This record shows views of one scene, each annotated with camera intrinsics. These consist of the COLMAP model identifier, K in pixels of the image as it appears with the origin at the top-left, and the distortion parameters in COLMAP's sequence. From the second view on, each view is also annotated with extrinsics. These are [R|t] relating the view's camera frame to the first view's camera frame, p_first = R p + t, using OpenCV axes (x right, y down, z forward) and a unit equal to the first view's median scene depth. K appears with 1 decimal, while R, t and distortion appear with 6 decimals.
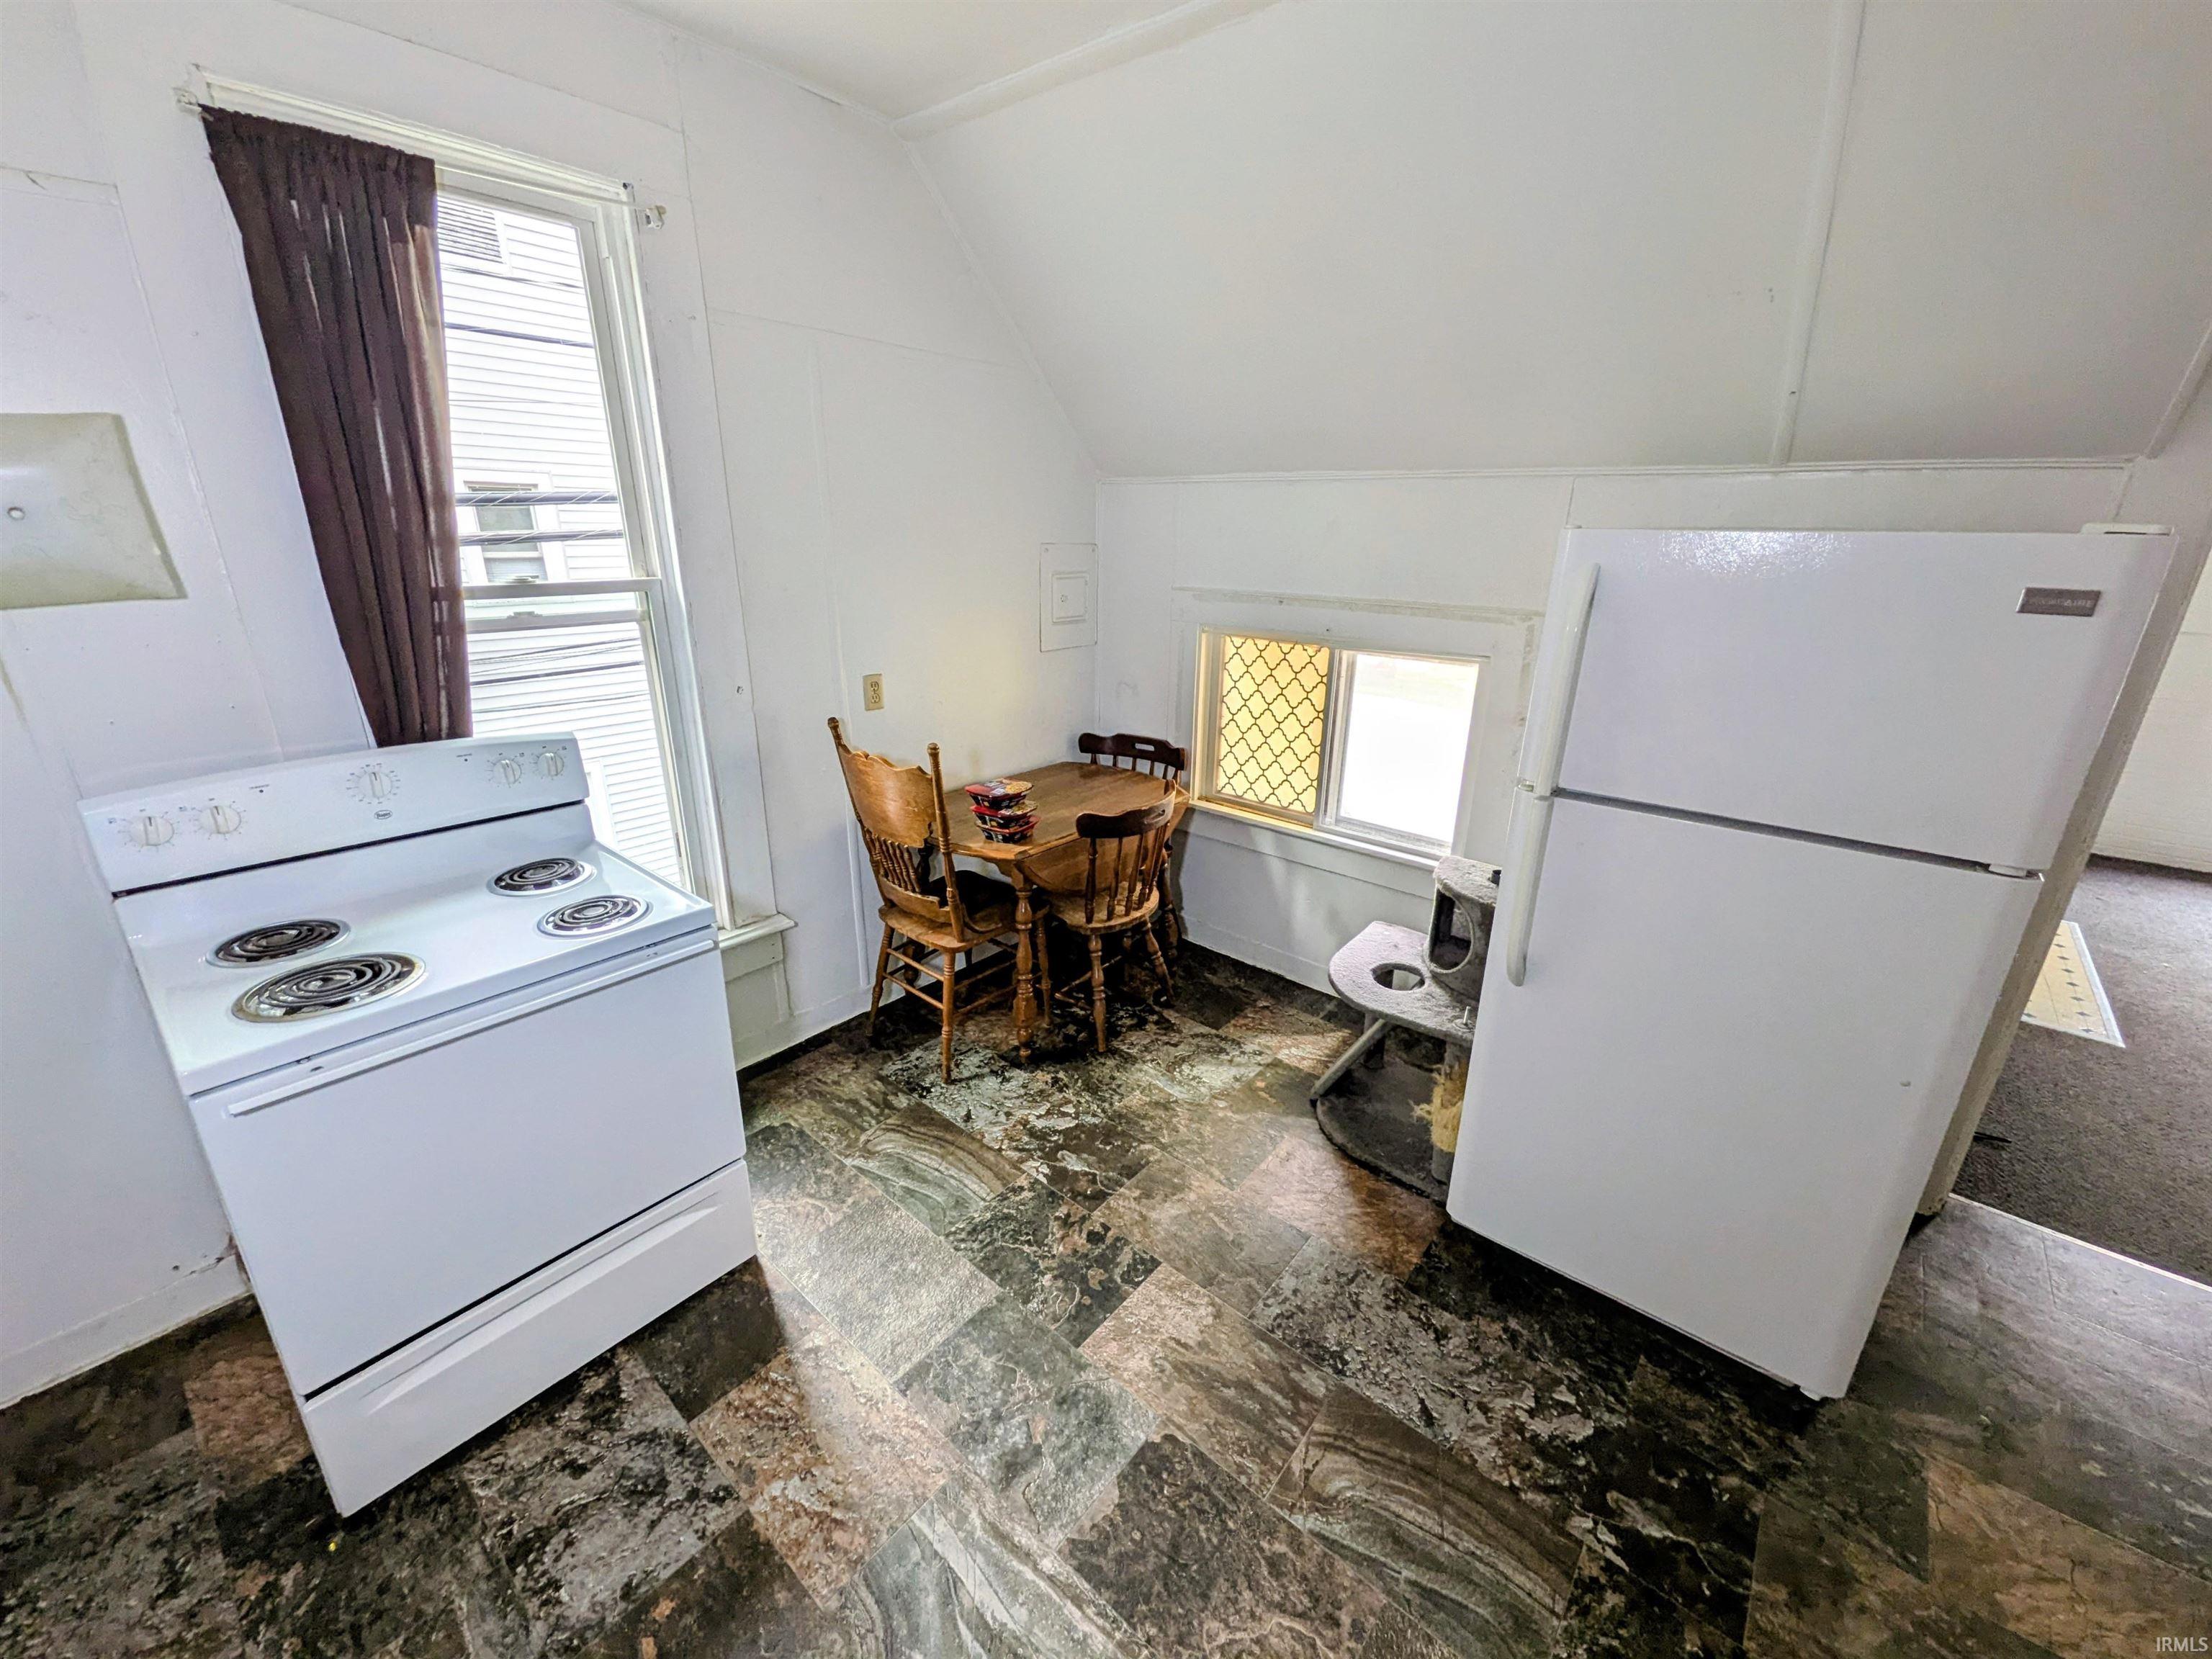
lens RADIAL K [[886.7, 0, 1112.7], [0, 886.7, 828.3], [0, 0, 1]] dist [0.015108, 0.000800]
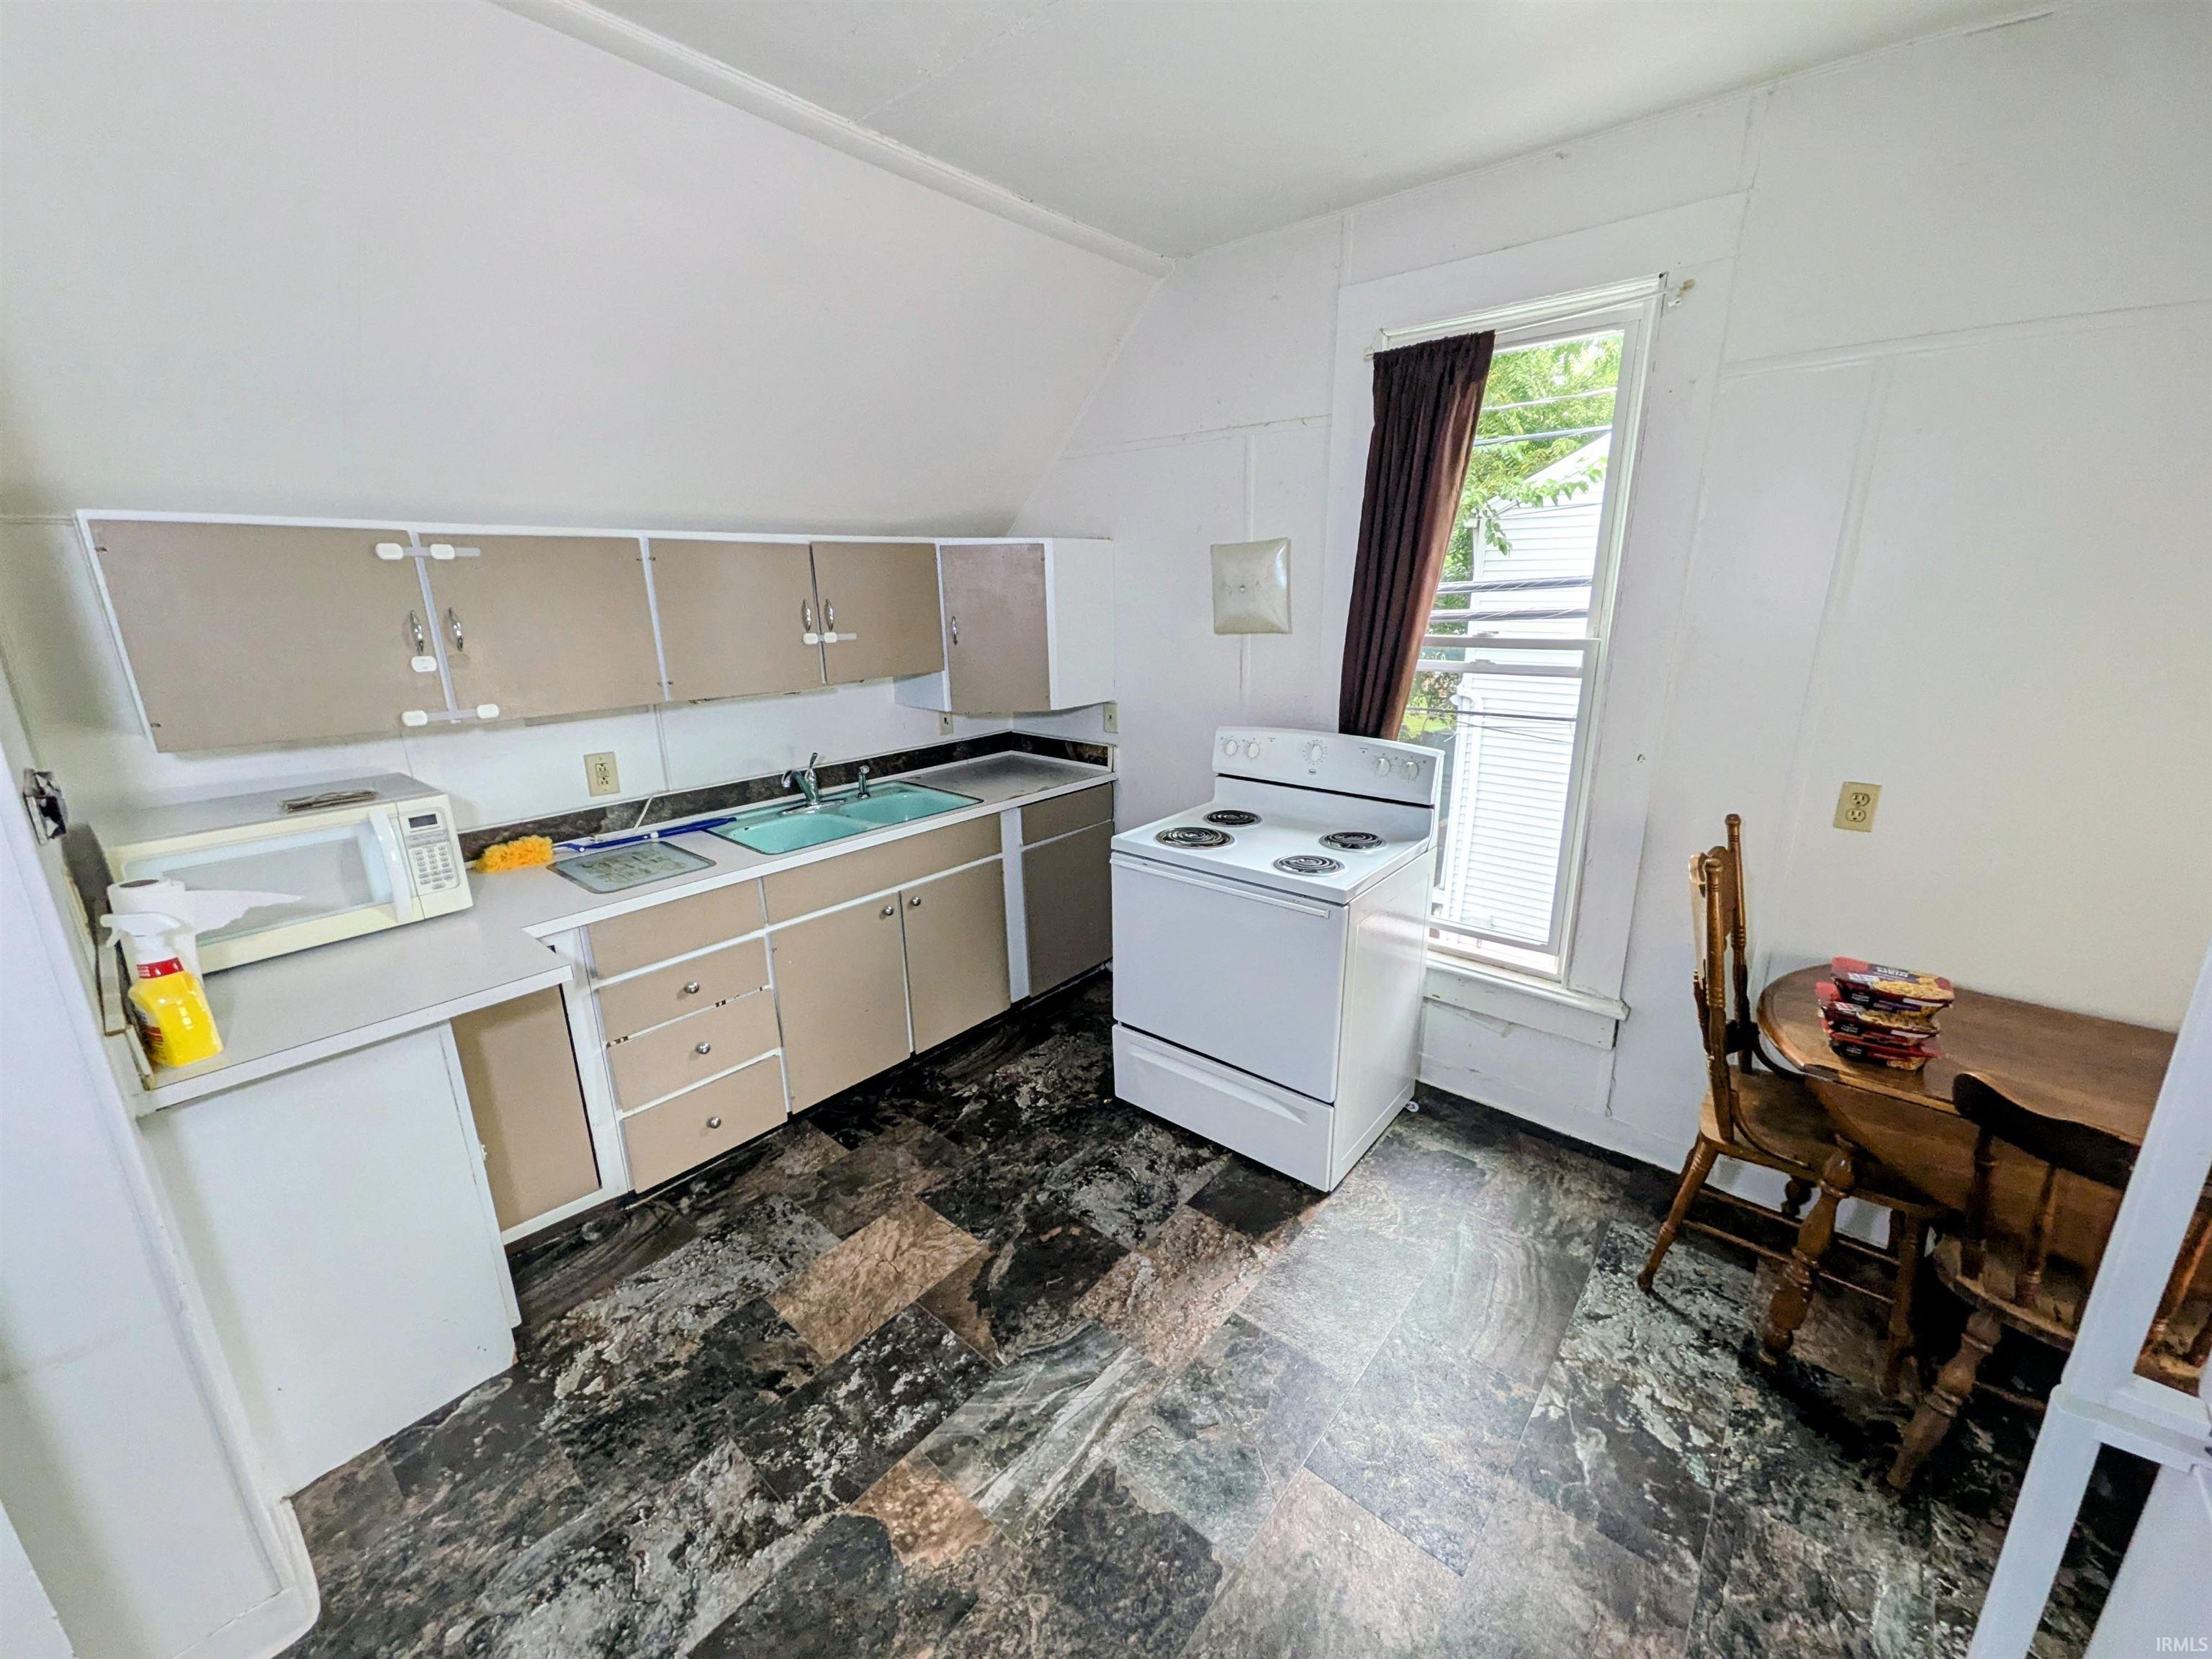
lens RADIAL K [[886.7, 0, 1113.4], [0, 886.7, 831.3], [0, 0, 1]] dist [0.015108, 0.000800]
pose [[-0.006807, 0.253441, -0.967327, 0.787039], [-0.319122, 0.916217, 0.242296, -0.200747], [0.947689, 0.310345, 0.074642, 0.623812]]
